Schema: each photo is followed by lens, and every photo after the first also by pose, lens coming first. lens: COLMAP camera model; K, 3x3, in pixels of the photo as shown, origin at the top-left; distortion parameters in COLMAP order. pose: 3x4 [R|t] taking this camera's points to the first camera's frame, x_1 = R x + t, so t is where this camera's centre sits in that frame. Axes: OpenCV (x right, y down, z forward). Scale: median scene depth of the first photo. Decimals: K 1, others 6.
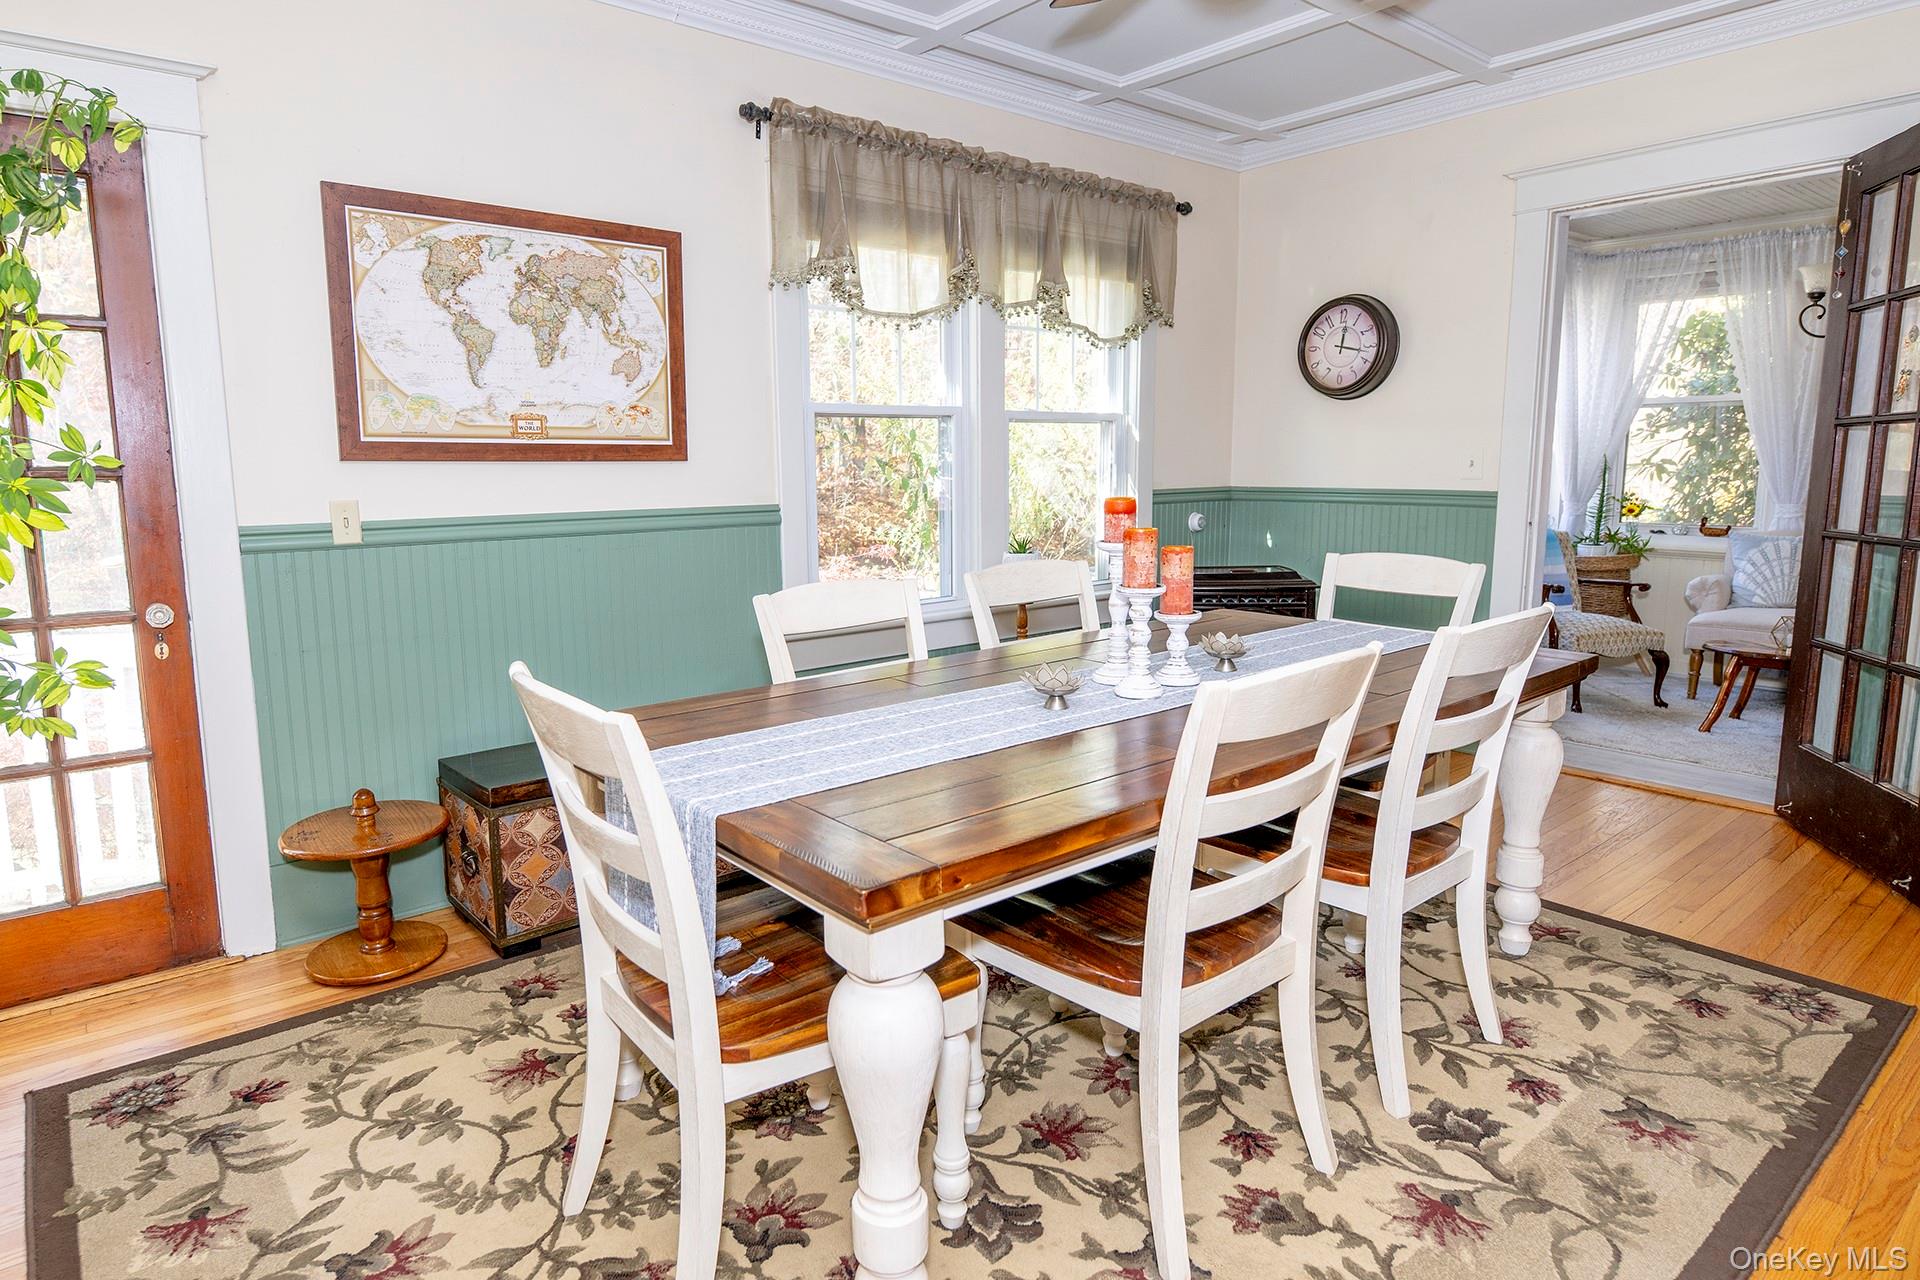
lens RADIAL K [[1088.2, 0, 989.1], [0, 1088.2, 599.3], [0, 0, 1]] dist [0.000451, -0.001314]
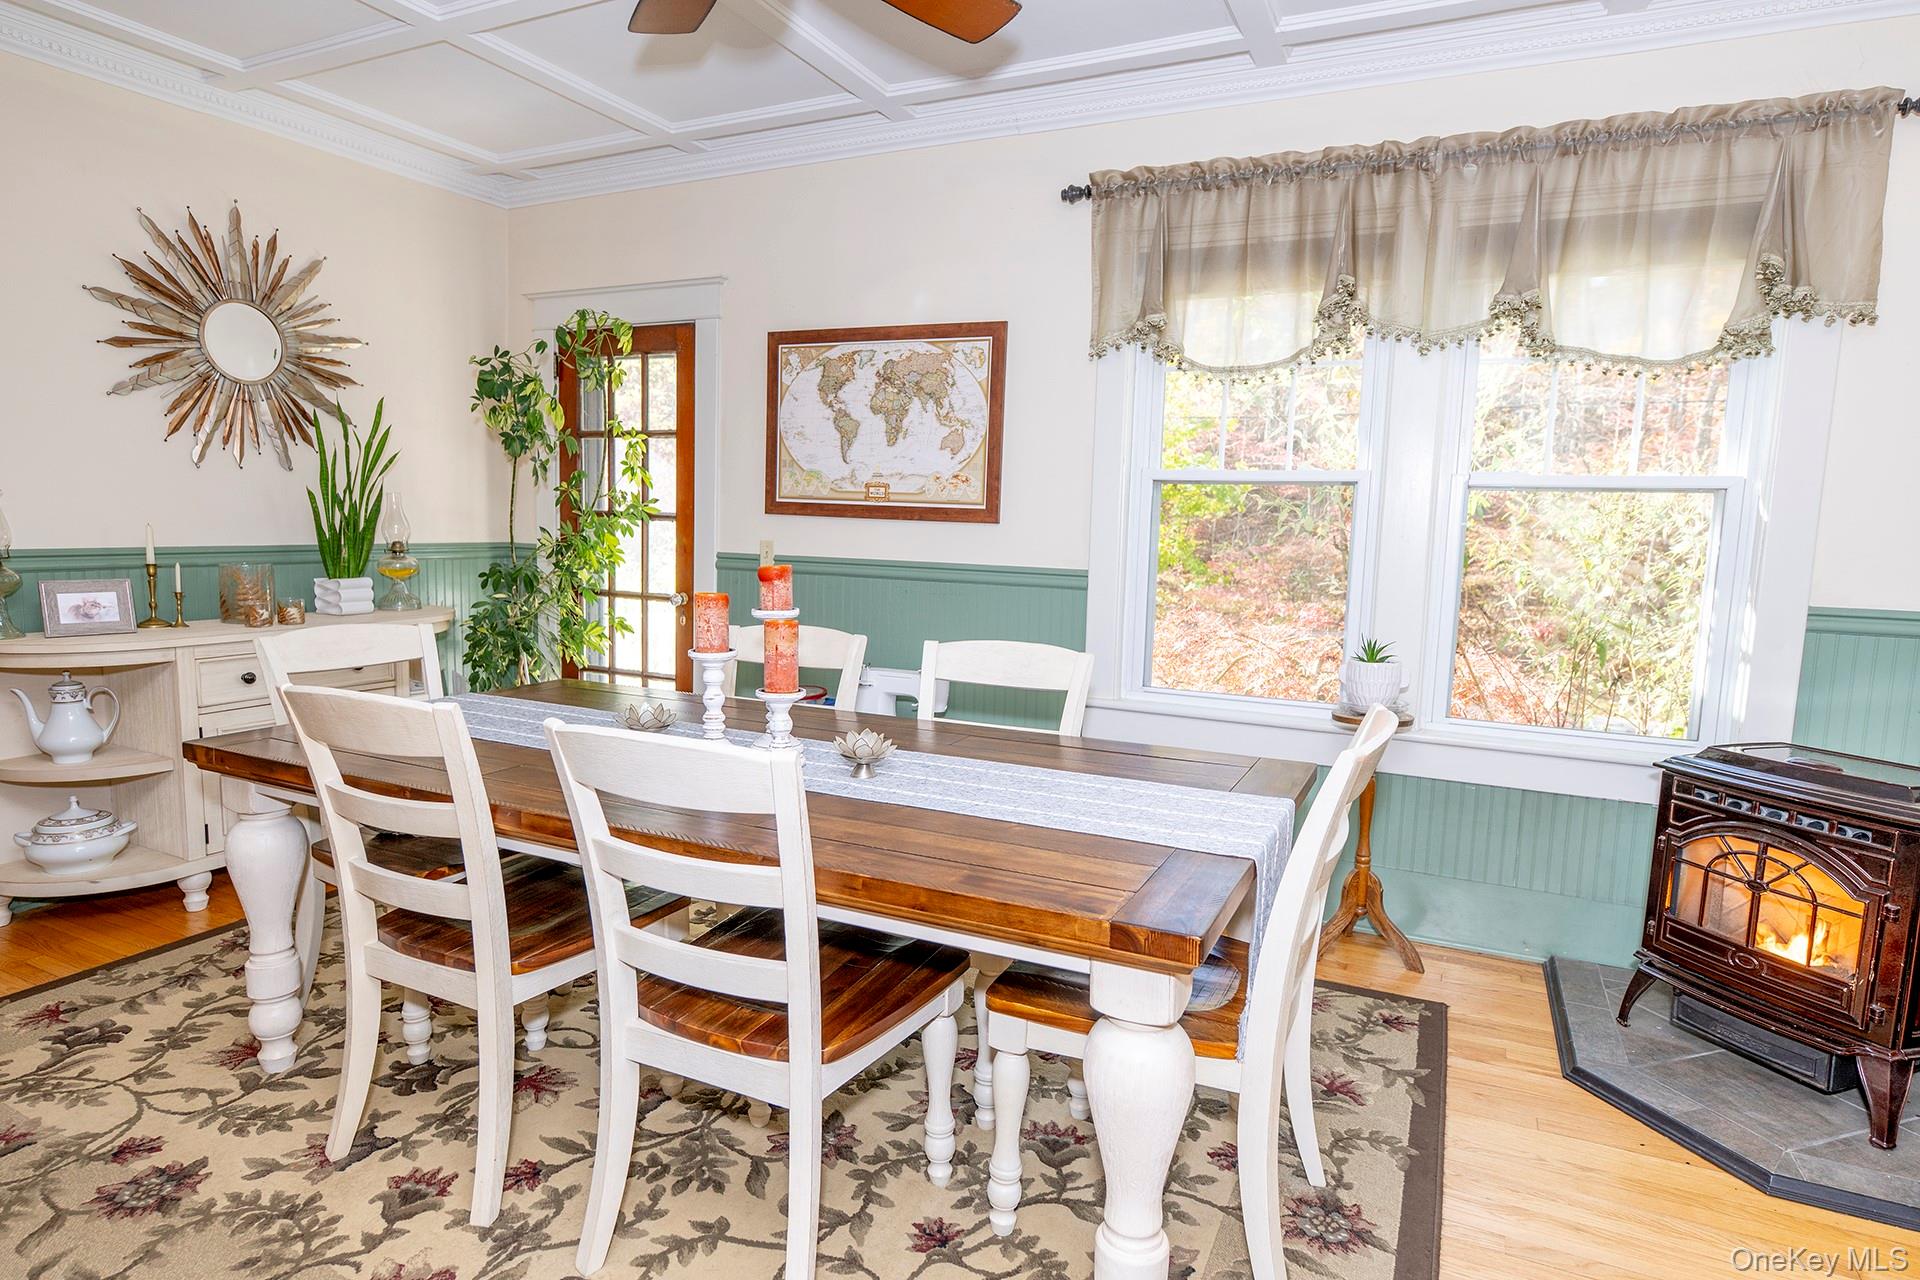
lens RADIAL K [[1088.2, 0, 958.9], [0, 1088.2, 645.0], [0, 0, 1]] dist [0.000451, -0.001314]
pose [[0.404327, 0.125348, -0.905984, 0.813384], [-0.152974, 0.985879, 0.068131, -0.081991], [0.901731, 0.111045, 0.417792, 0.562746]]
